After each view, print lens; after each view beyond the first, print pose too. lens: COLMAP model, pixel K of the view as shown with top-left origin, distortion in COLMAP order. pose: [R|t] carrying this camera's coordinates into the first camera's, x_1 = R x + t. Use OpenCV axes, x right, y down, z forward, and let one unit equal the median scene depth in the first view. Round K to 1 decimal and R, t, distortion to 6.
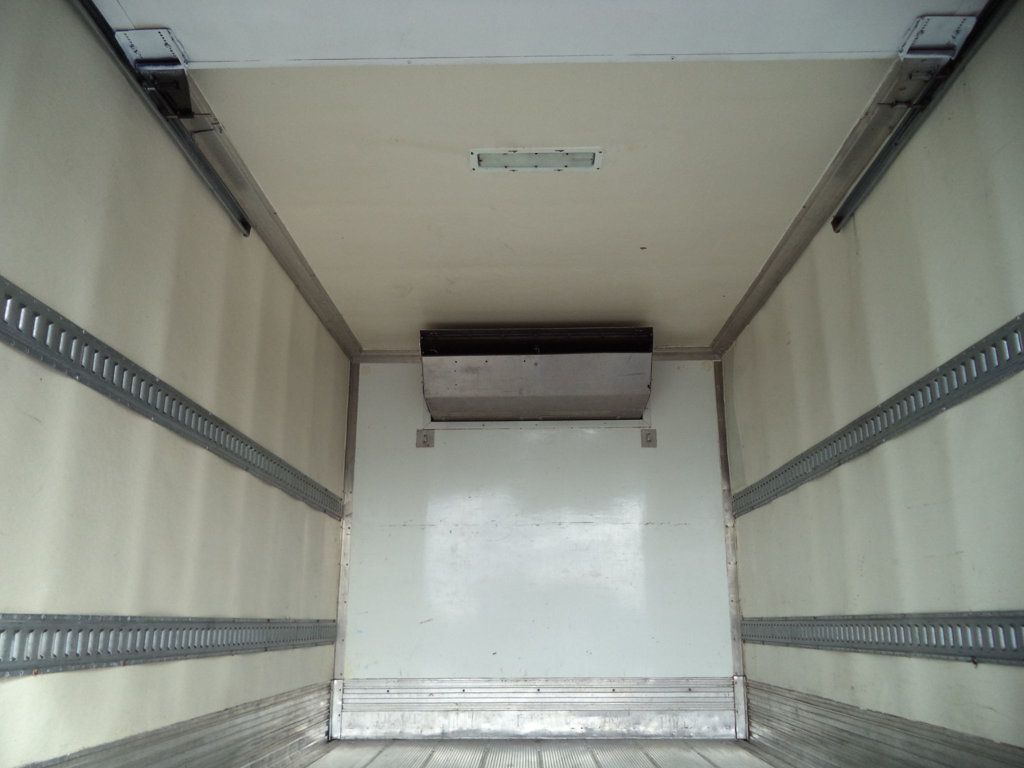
lens RADIAL K [[827.4, 0, 533.0], [0, 827.4, 374.0], [0, 0, 1]] dist [-0.018161, -0.009380]
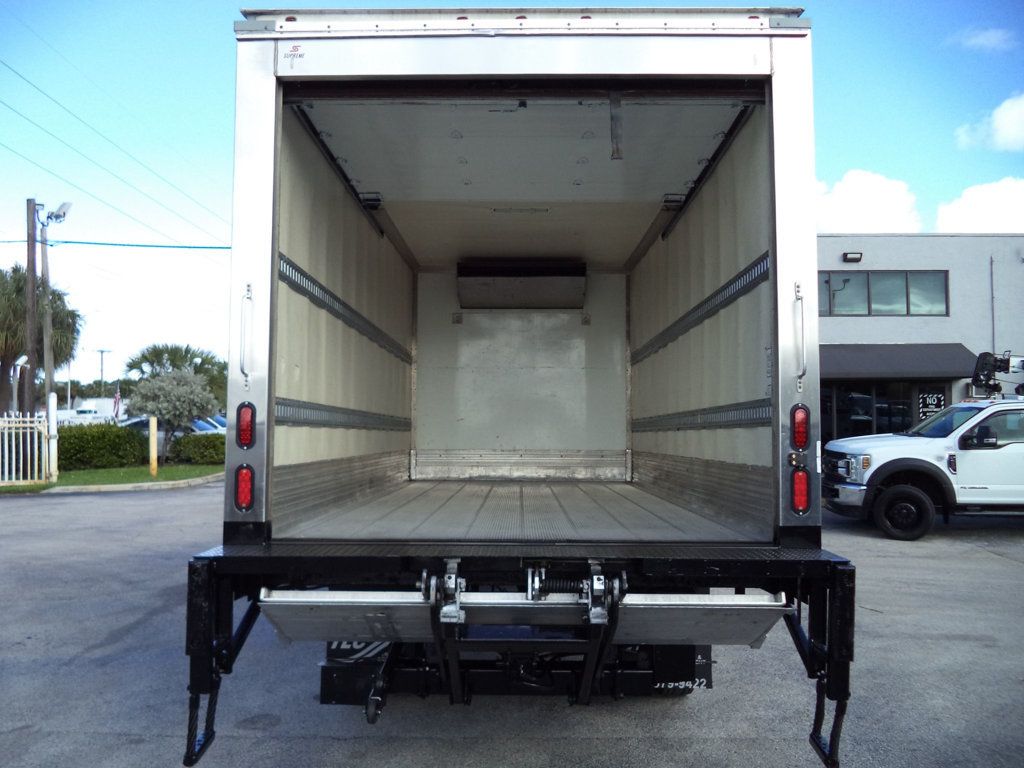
lens RADIAL K [[827.4, 0, 533.0], [0, 827.4, 374.0], [0, 0, 1]] dist [-0.018161, -0.009380]
pose [[0.999866, 0.008144, 0.014201, 0.005208], [-0.010988, 0.976895, 0.213437, -0.198378], [-0.012135, -0.213564, 0.976854, -0.794880]]
